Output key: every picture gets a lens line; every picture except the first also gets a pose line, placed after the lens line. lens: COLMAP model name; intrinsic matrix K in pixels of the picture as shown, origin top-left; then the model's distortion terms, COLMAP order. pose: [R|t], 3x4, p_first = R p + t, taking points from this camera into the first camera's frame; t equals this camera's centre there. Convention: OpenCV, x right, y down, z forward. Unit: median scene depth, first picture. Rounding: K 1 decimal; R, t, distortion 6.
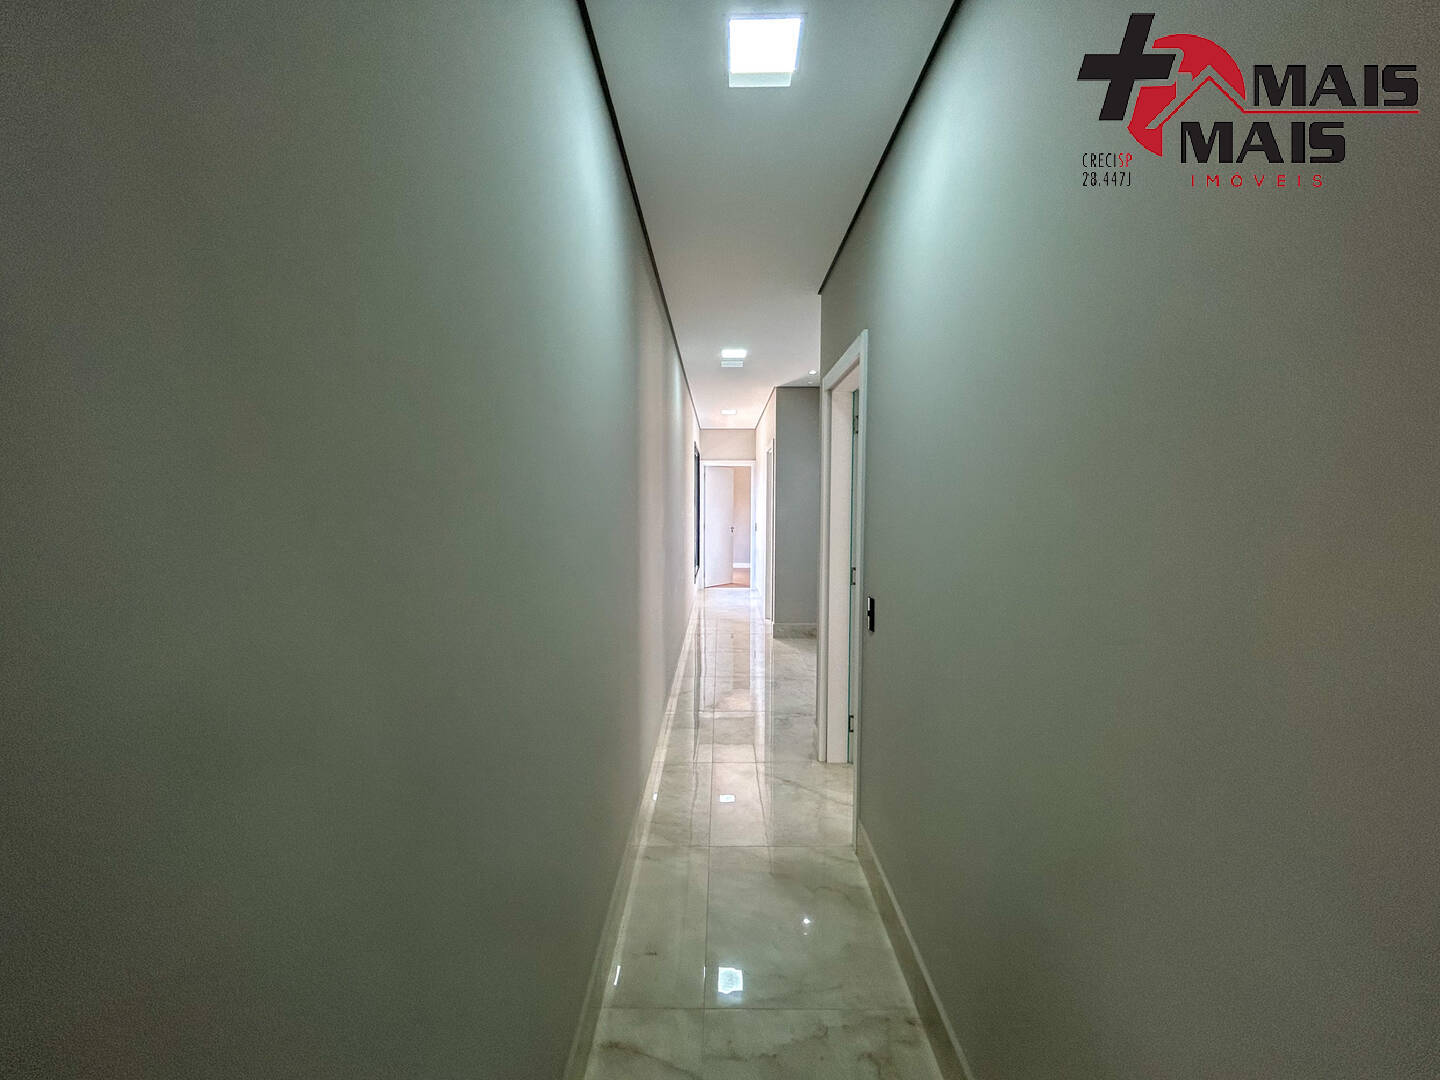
lens RADIAL K [[584.6, 0, 718.4], [0, 584.6, 537.8], [0, 0, 1]] dist [-0.000332, 0.000131]
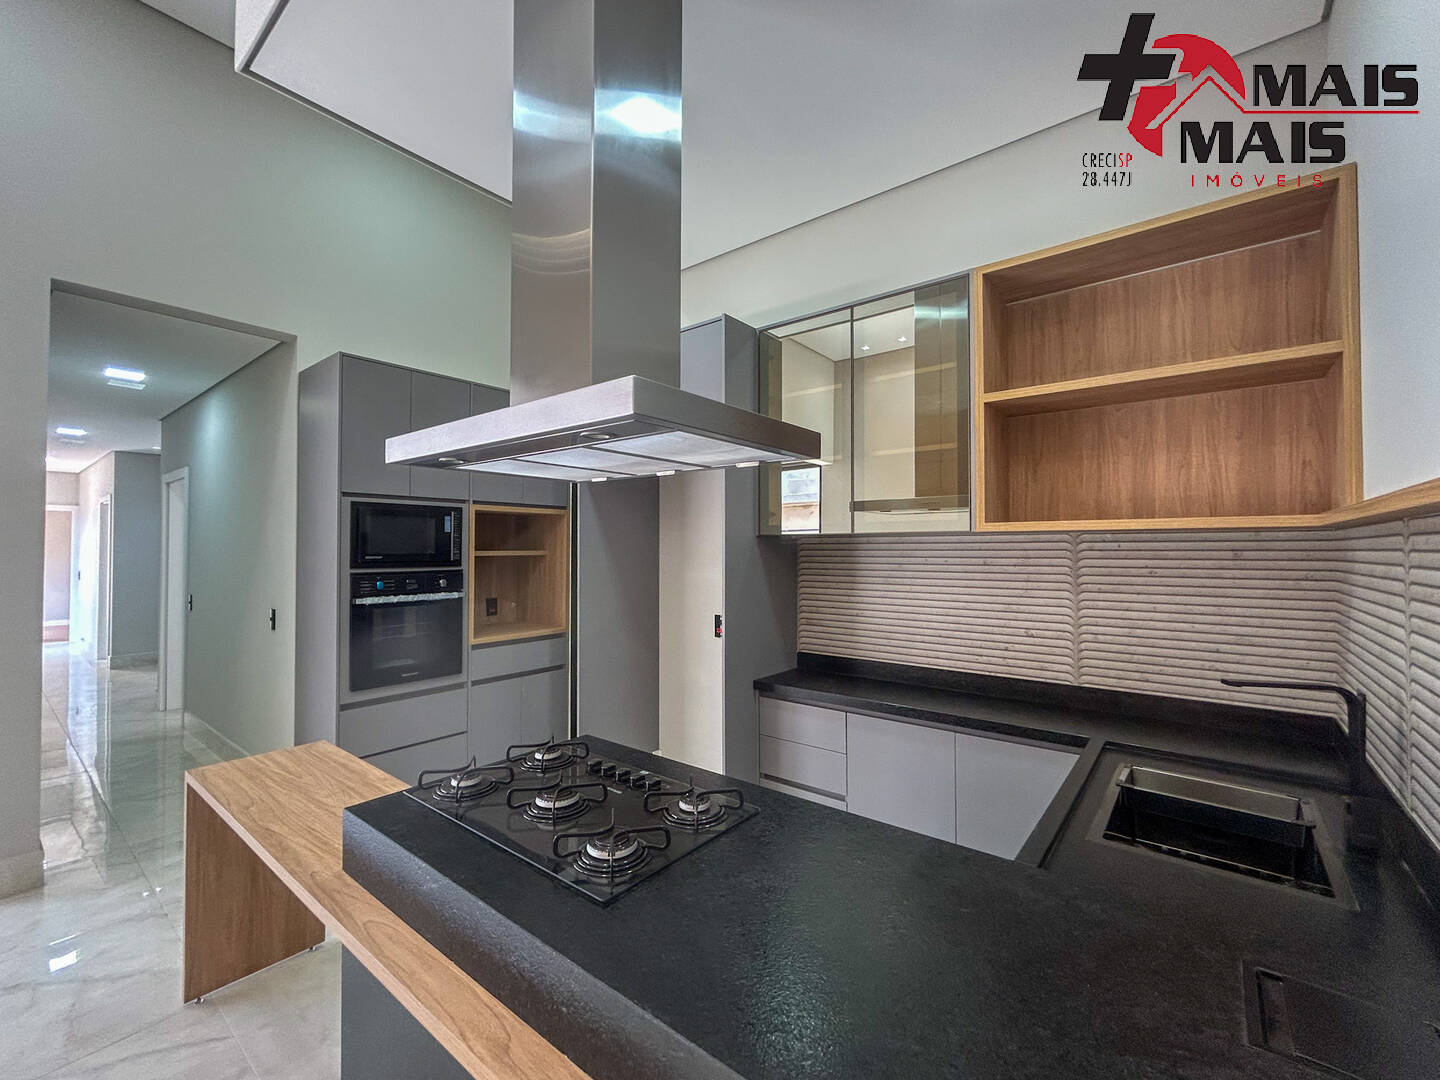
lens RADIAL K [[598.9, 0, 711.9], [0, 598.9, 539.9], [0, 0, 1]] dist [-0.001254, -0.000379]
pose [[0.622417, 0.012474, 0.782586, -0.099589], [0.056782, 0.996519, -0.061045, 0.058159], [-0.780623, 0.082432, 0.619542, -0.709917]]
